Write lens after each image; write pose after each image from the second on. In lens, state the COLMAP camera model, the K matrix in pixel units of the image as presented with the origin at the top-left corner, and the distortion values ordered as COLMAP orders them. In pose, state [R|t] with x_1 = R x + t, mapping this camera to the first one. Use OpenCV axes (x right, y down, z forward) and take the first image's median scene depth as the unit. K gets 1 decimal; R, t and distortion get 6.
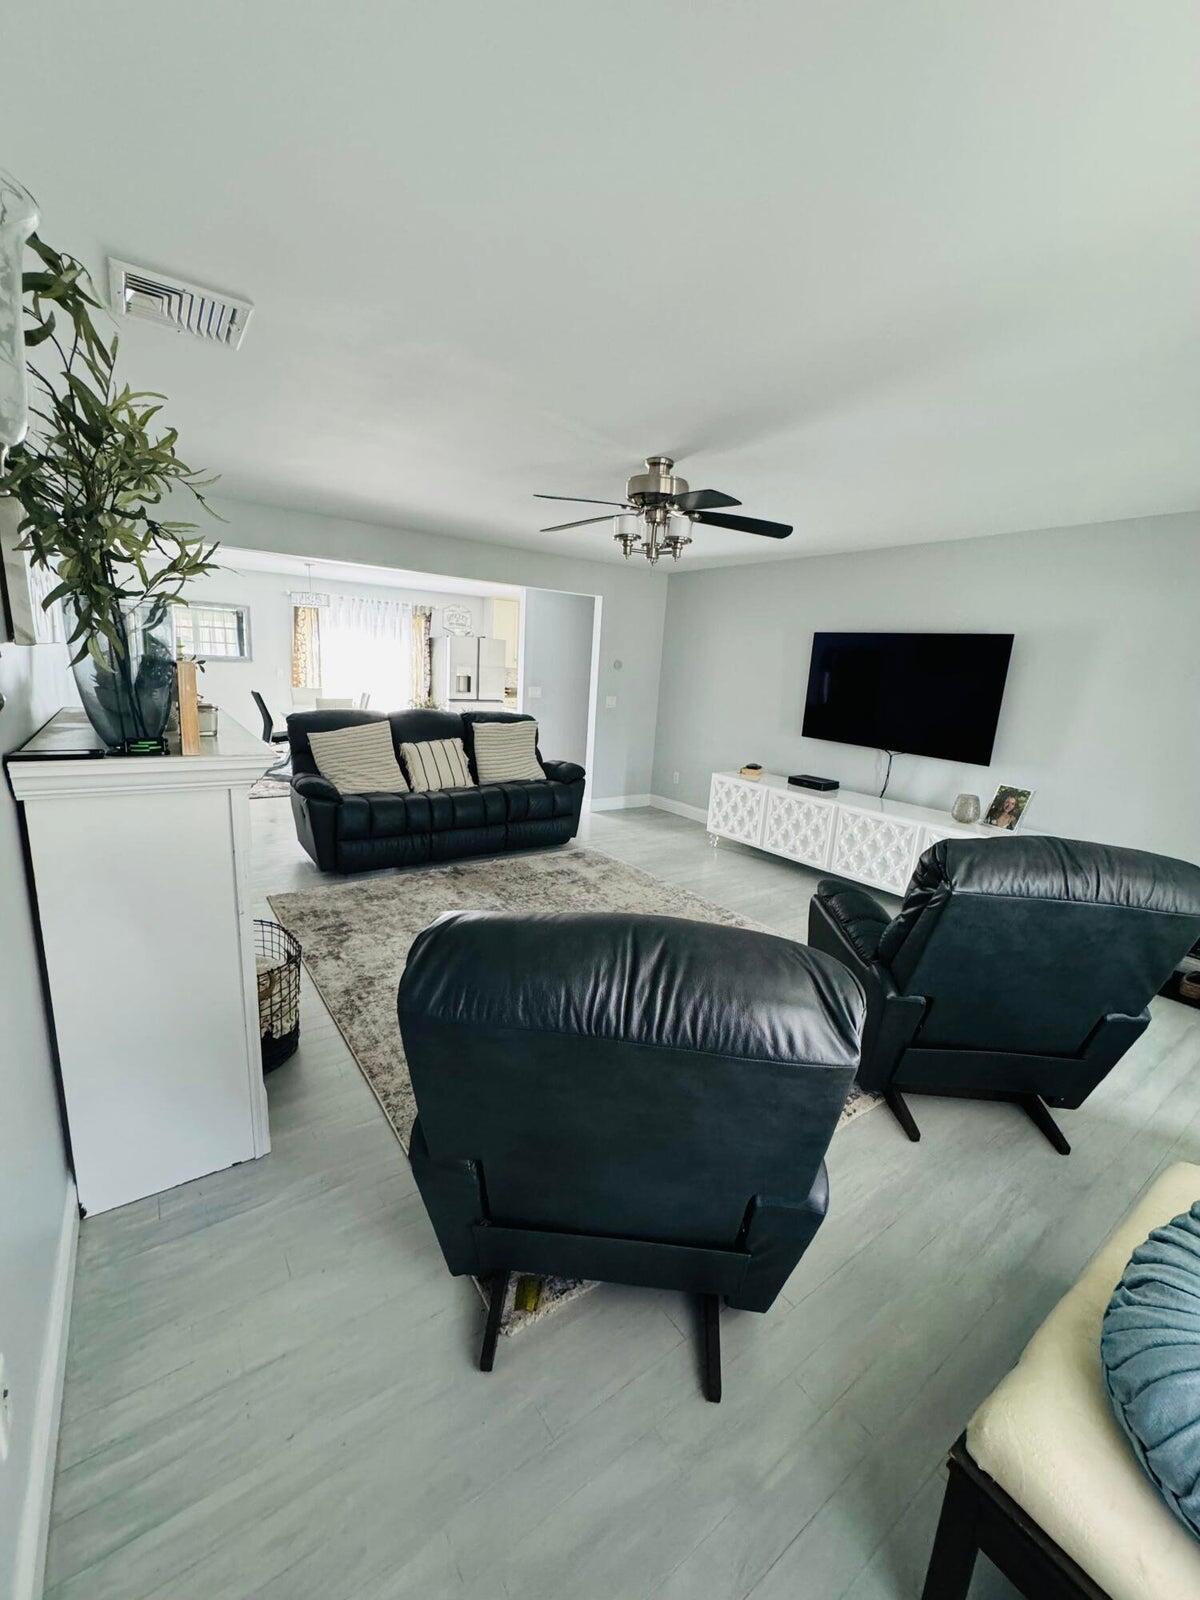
lens RADIAL K [[640.0, 0, 591.0], [0, 640.0, 804.5], [0, 0, 1]] dist [0.000273, -0.000347]
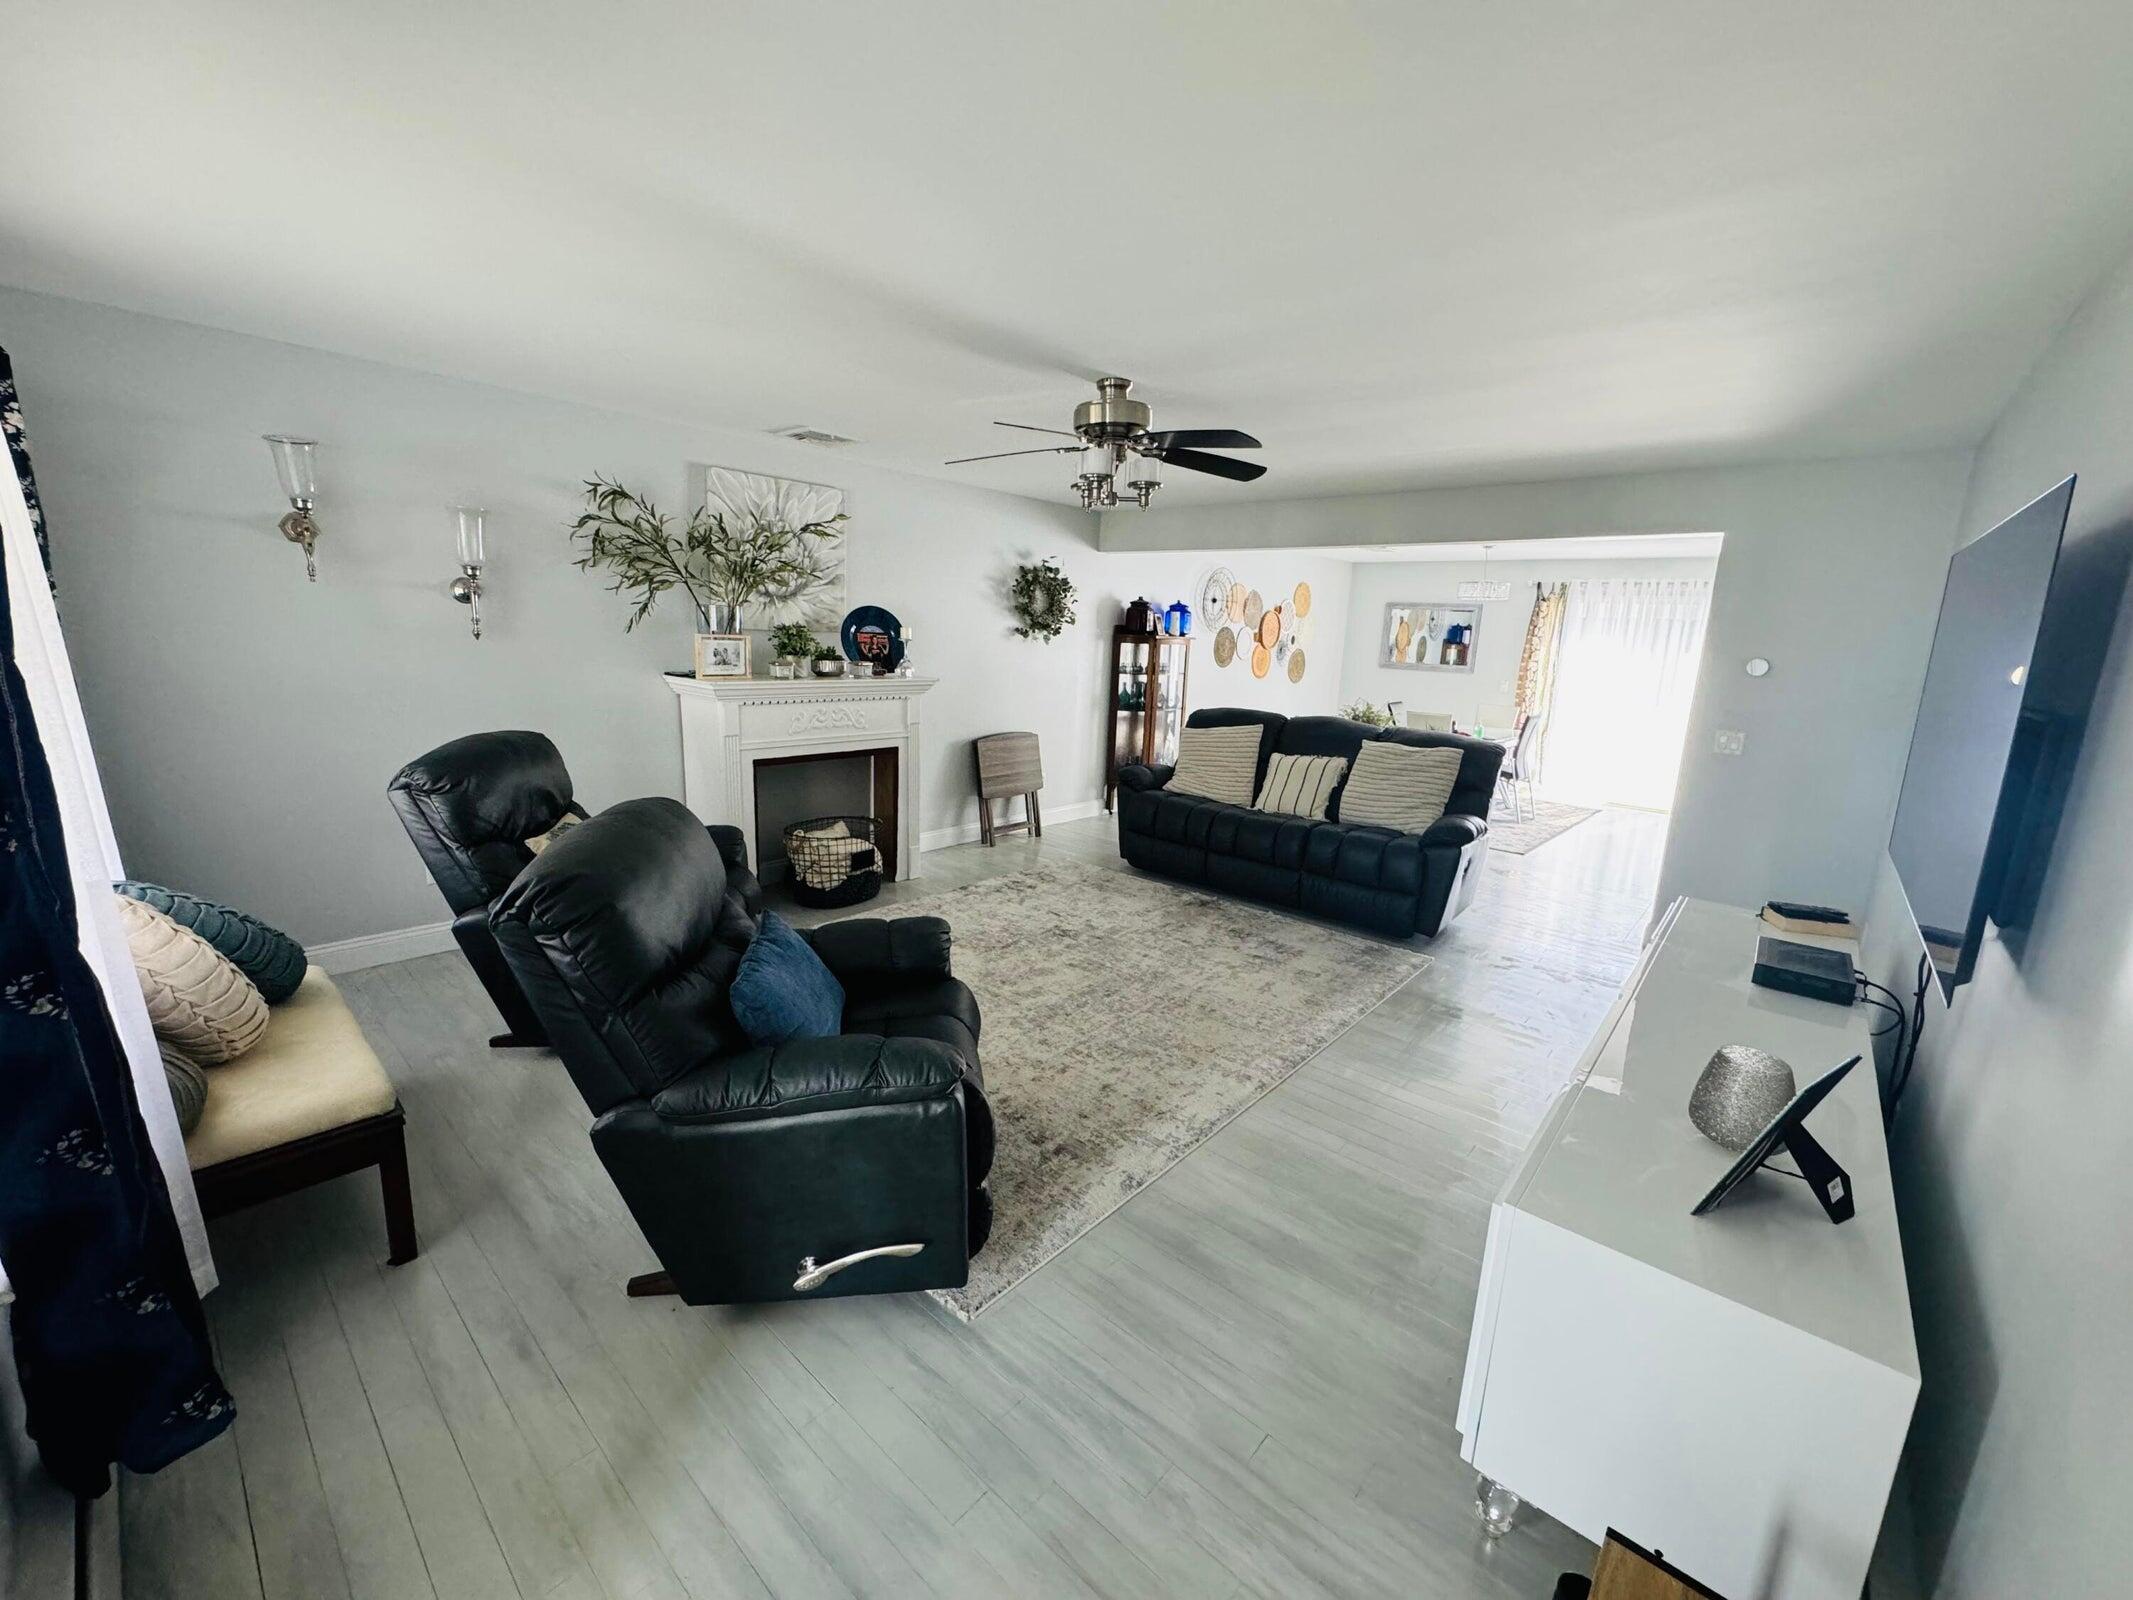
lens RADIAL K [[853.2, 0, 1056.6], [0, 853.2, 794.5], [0, 0, 1]] dist [0.000273, -0.000347]
pose [[0.238081, 0.143804, -0.960540, 0.771500], [-0.239923, 0.967036, 0.085309, -0.075768], [0.941145, 0.210146, 0.264735, 0.492517]]
